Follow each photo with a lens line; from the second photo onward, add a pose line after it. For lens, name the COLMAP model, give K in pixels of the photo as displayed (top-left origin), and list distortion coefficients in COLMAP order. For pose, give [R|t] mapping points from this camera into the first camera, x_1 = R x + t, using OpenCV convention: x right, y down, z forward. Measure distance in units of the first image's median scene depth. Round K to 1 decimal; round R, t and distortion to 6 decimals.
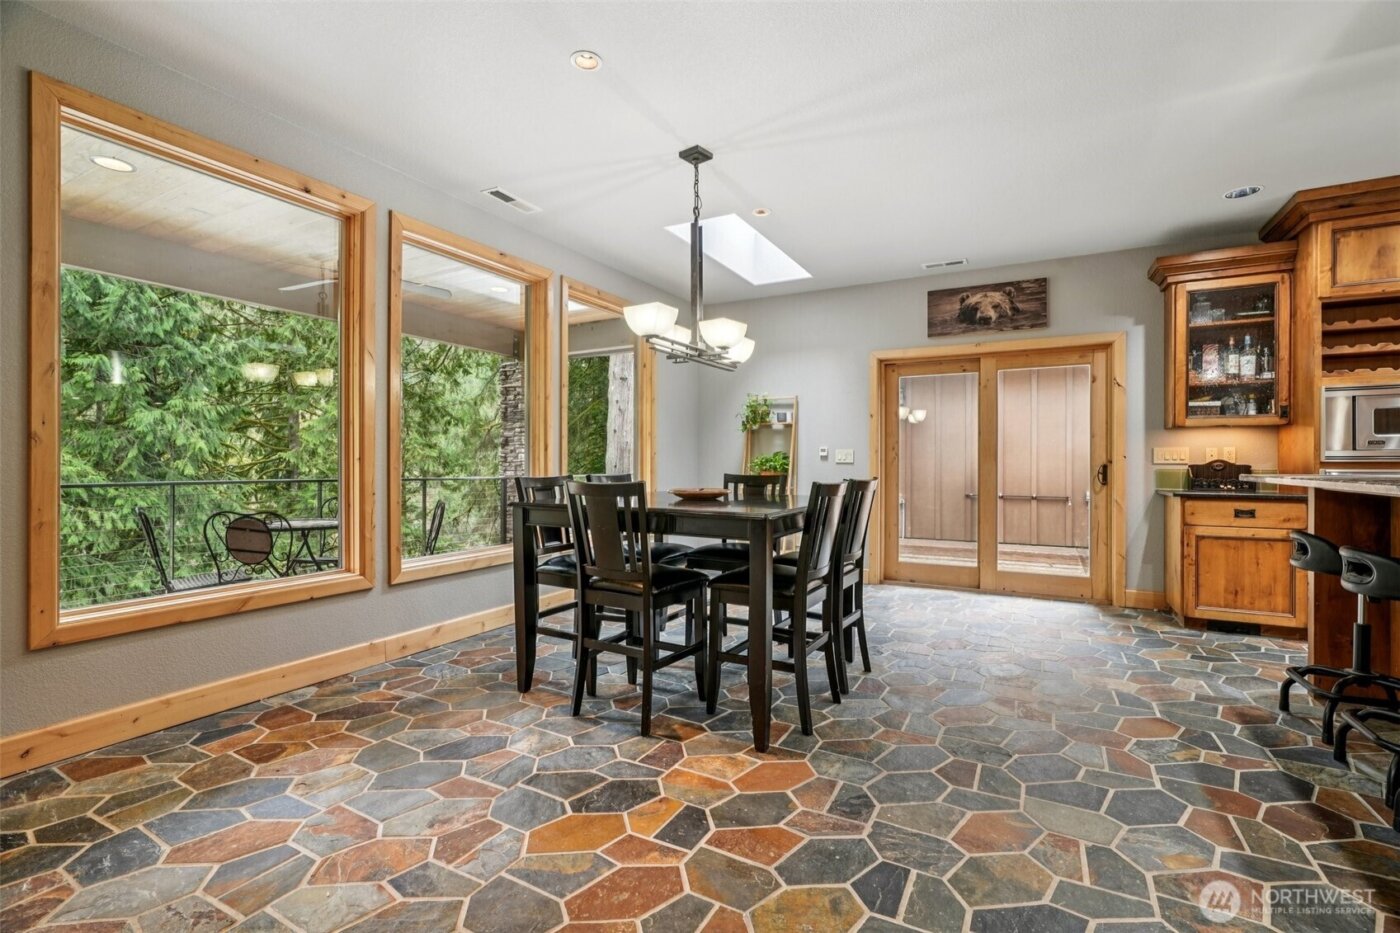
lens RADIAL K [[628.5, 0, 701.0], [0, 628.5, 456.3], [0, 0, 1]] dist [-0.001263, 0.000267]
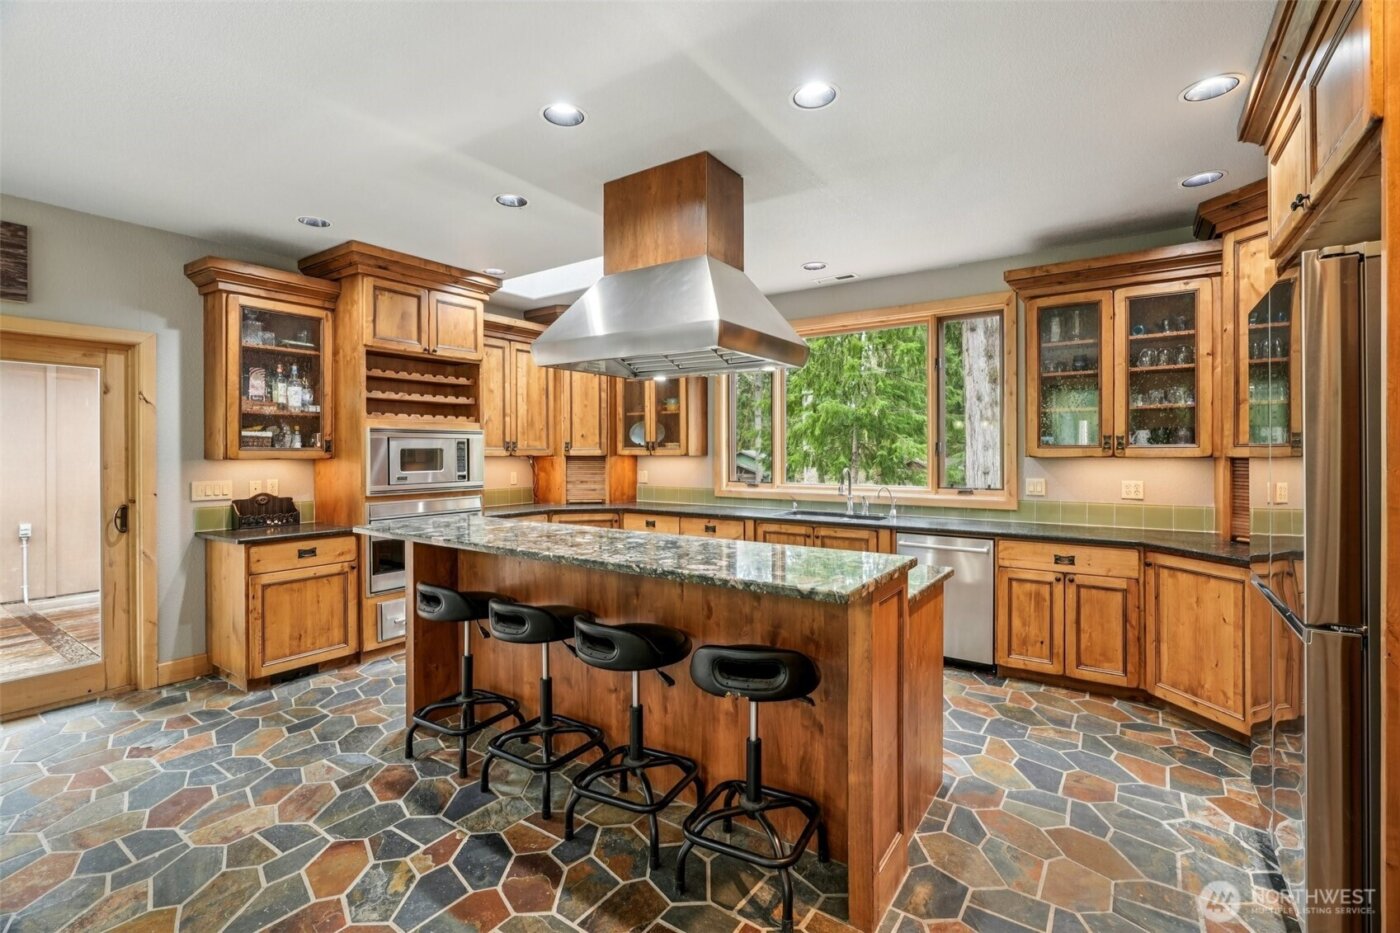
lens RADIAL K [[628.5, 0, 701.0], [0, 628.5, 456.3], [0, 0, 1]] dist [-0.001263, 0.000267]
pose [[0.117056, -0.006726, 0.993103, -0.023798], [-0.009205, 0.999927, 0.007857, -0.067851], [-0.993083, -0.010061, 0.116986, 0.271150]]
